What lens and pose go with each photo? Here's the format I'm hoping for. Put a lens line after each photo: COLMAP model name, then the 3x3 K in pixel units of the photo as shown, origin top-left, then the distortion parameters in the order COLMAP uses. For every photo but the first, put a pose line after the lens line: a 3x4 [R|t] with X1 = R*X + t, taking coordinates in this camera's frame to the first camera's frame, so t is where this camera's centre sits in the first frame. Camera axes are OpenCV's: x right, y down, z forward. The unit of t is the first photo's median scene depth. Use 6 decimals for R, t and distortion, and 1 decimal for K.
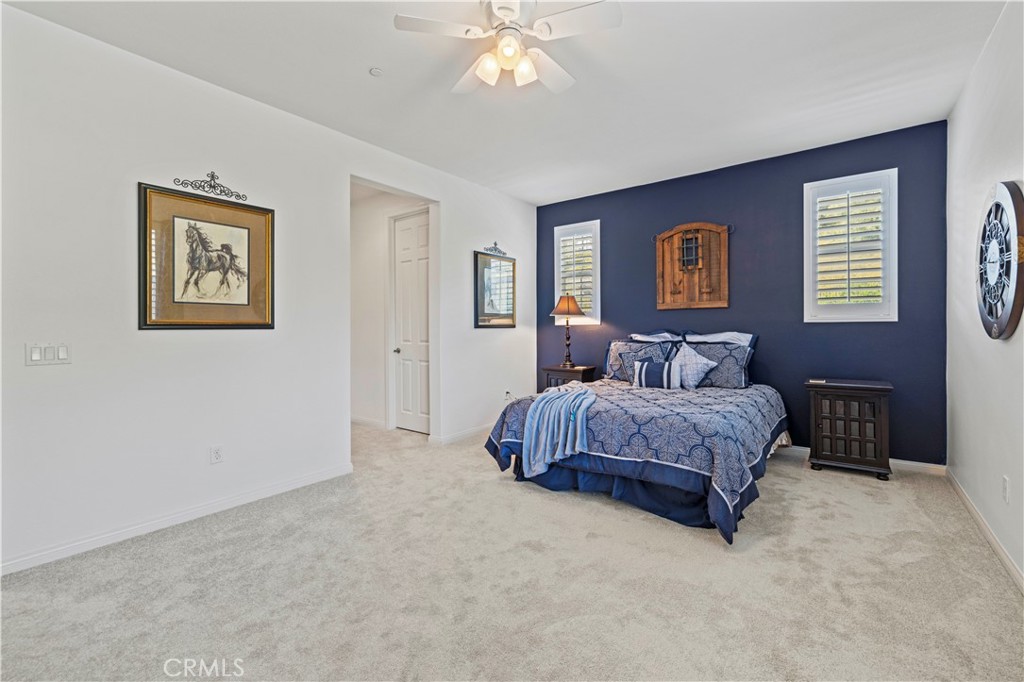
lens RADIAL K [[434.3, 0, 504.8], [0, 434.3, 324.4], [0, 0, 1]] dist [0.005461, 0.000299]
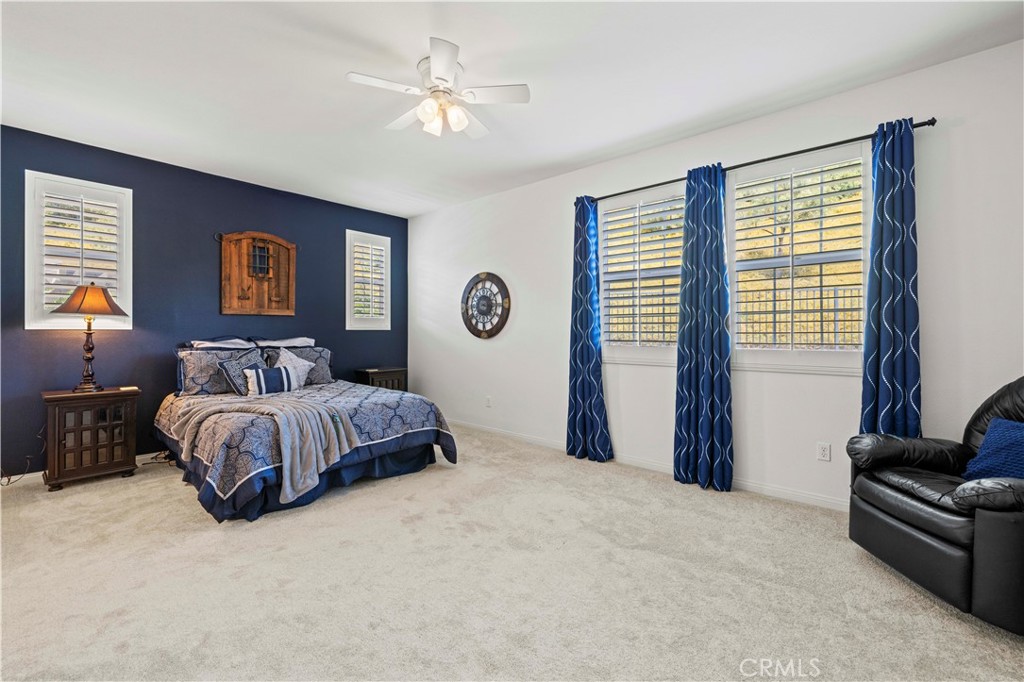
lens RADIAL K [[434.3, 0, 511.3], [0, 434.3, 336.9], [0, 0, 1]] dist [0.005461, 0.000299]
pose [[0.062767, -0.014972, 0.997916, -0.577495], [-0.016783, 0.999730, 0.016055, -0.011284], [-0.997887, -0.017756, 0.062498, 0.341538]]
